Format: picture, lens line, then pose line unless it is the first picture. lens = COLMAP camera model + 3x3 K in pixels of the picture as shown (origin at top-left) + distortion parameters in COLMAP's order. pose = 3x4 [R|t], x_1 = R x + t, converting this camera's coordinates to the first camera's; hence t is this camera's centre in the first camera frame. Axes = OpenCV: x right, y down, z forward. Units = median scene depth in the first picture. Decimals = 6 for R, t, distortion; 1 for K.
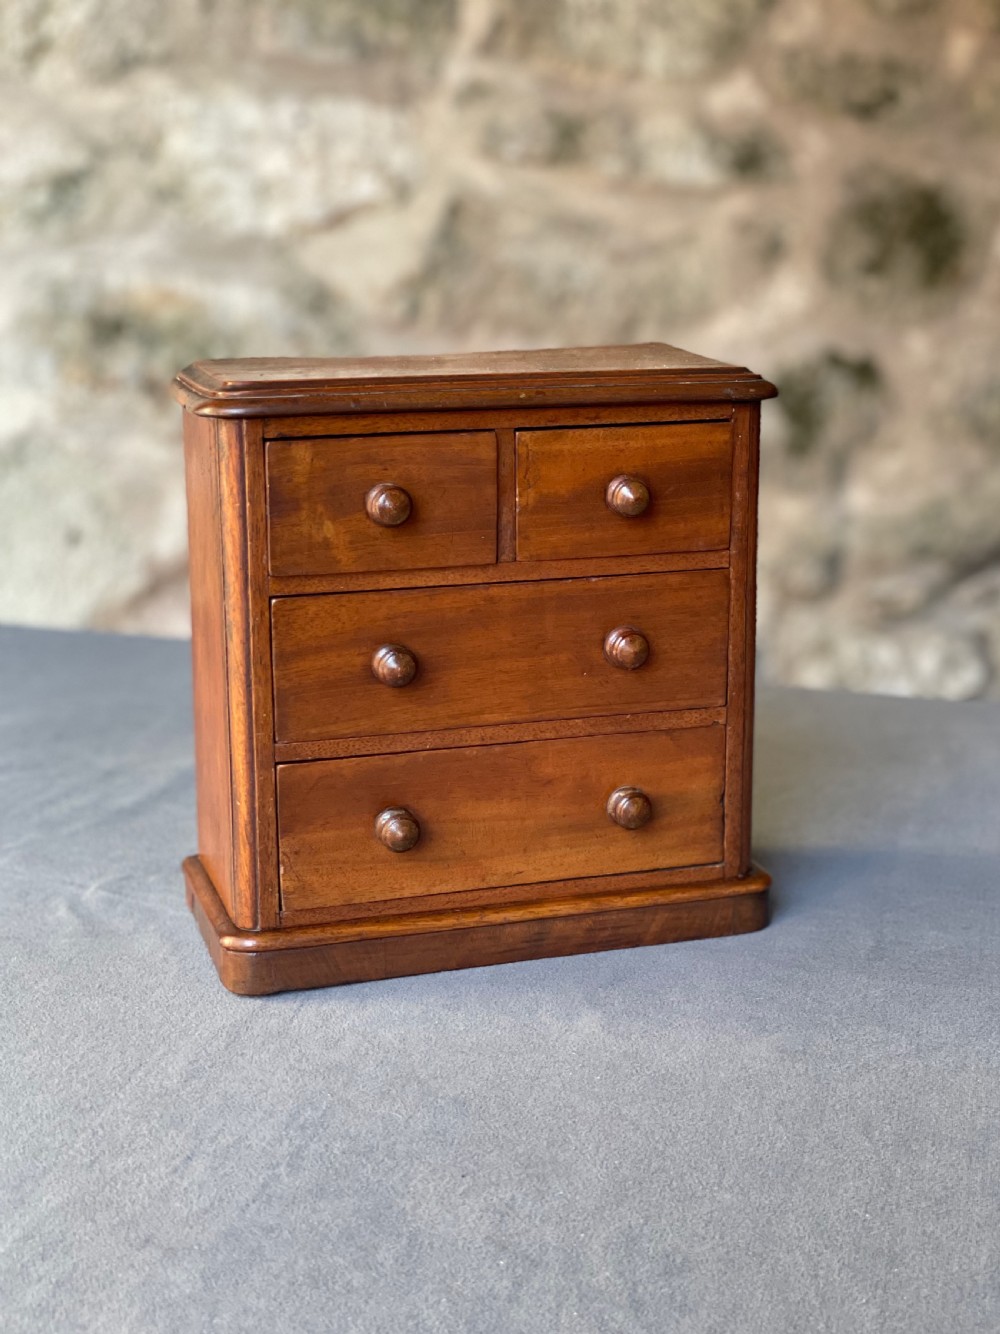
lens RADIAL K [[2069.5, 0, 503.8], [0, 2069.5, 650.0], [0, 0, 1]] dist [0.042963, 0.000000]
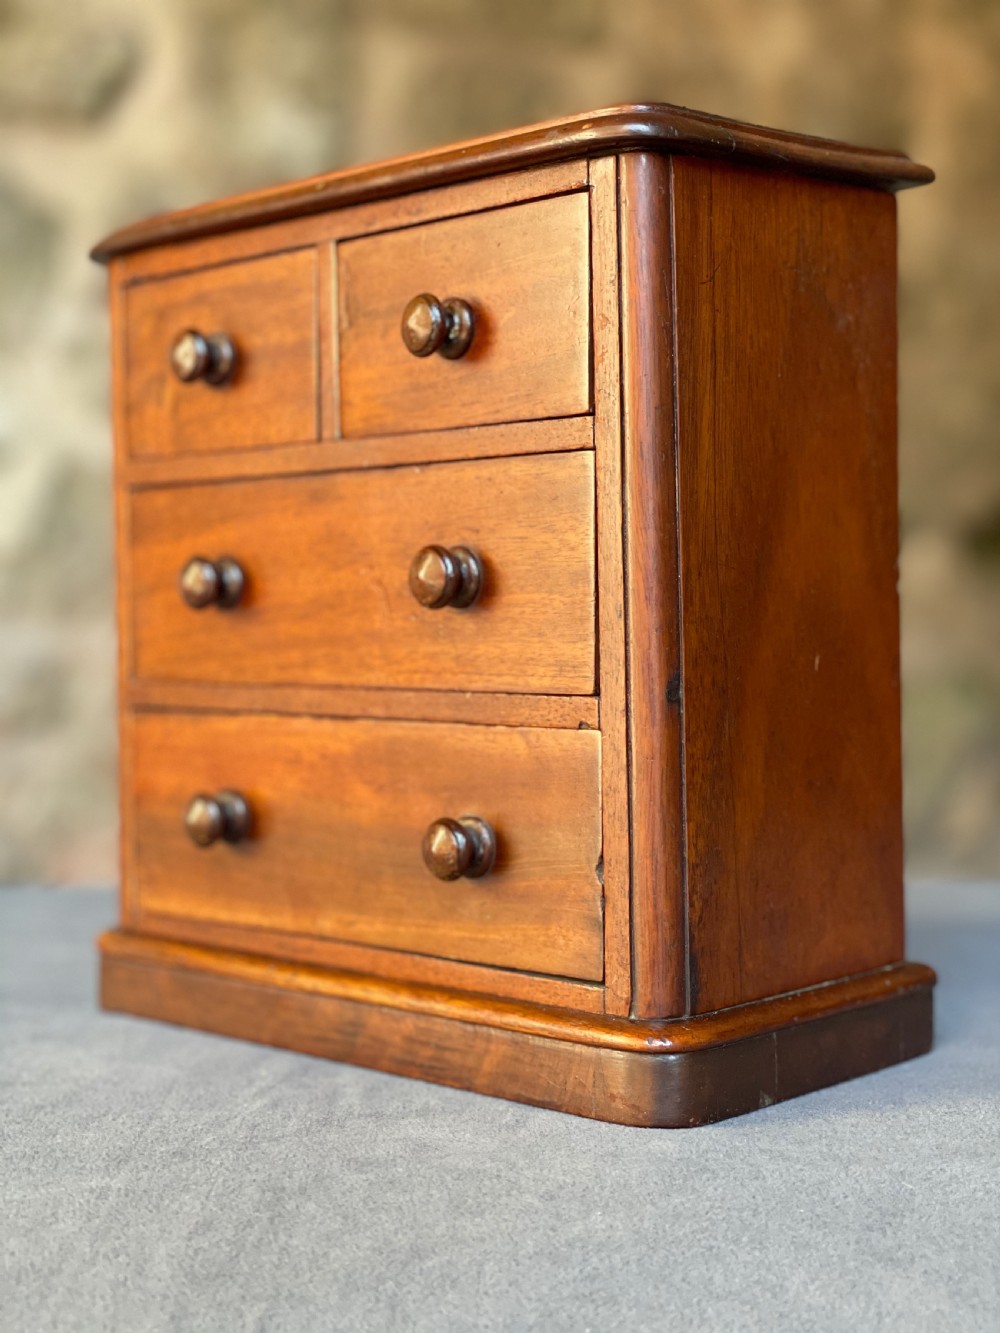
lens RADIAL K [[2020.5, 0, 507.9], [0, 2020.5, 661.4], [0, 0, 1]] dist [0.034726, 0.000000]
pose [[0.469505, 0.023790, -0.882609, 0.609350], [-0.186911, 0.979659, -0.073021, 0.065262], [0.862919, 0.199253, 0.464401, 0.747214]]
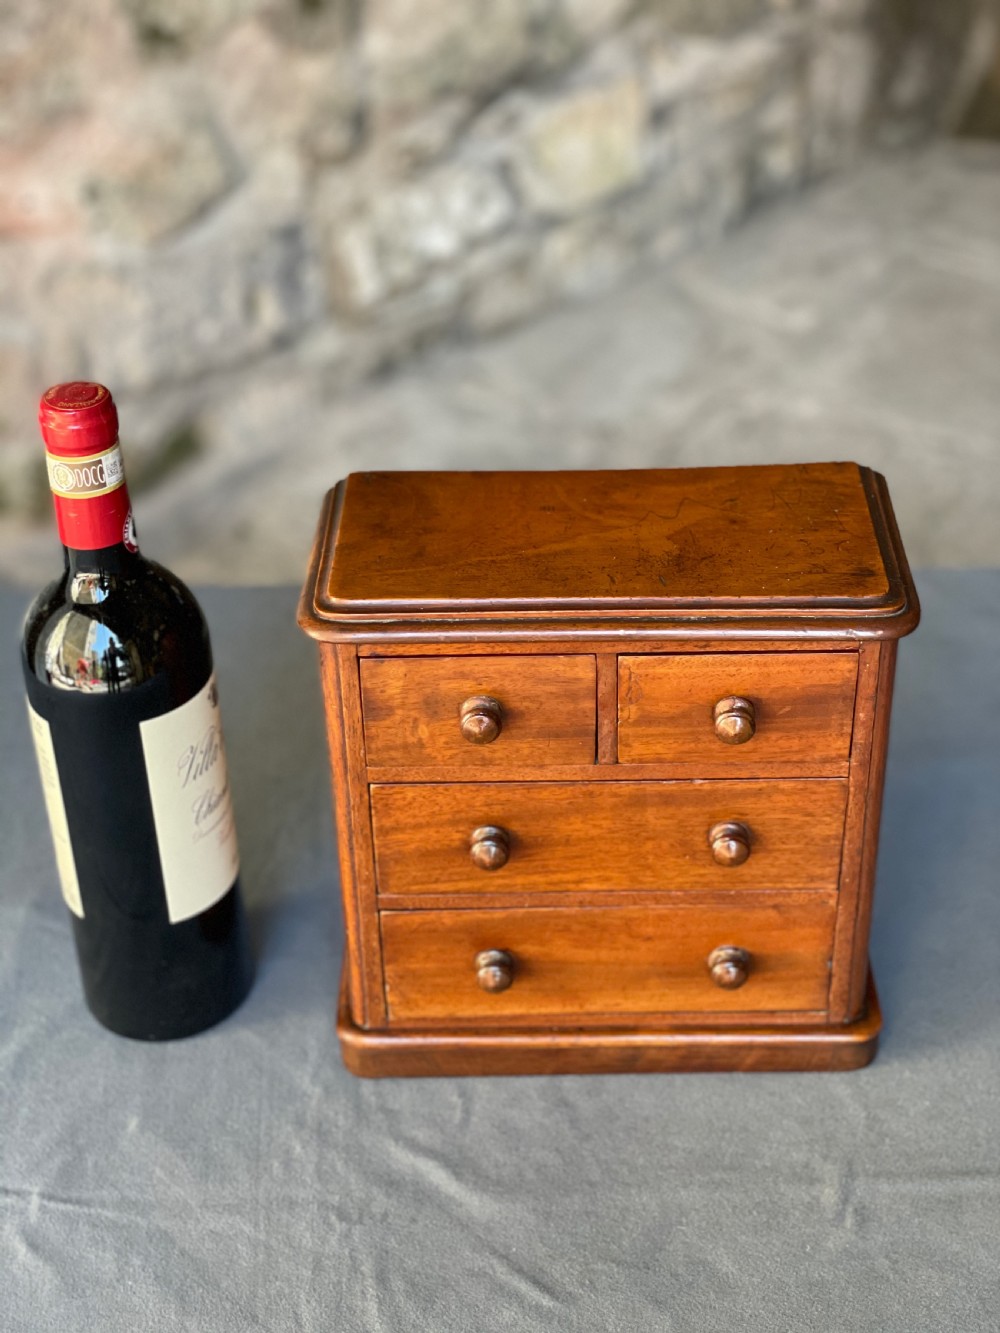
lens RADIAL K [[2020.5, 0, 510.4], [0, 2020.5, 652.5], [0, 0, 1]] dist [0.034726, 0.000000]
pose [[0.952405, 0.155531, -0.262173, 0.201989], [-0.050847, 0.929052, 0.366438, -0.442449], [0.300565, -0.335667, 0.892742, 0.131016]]
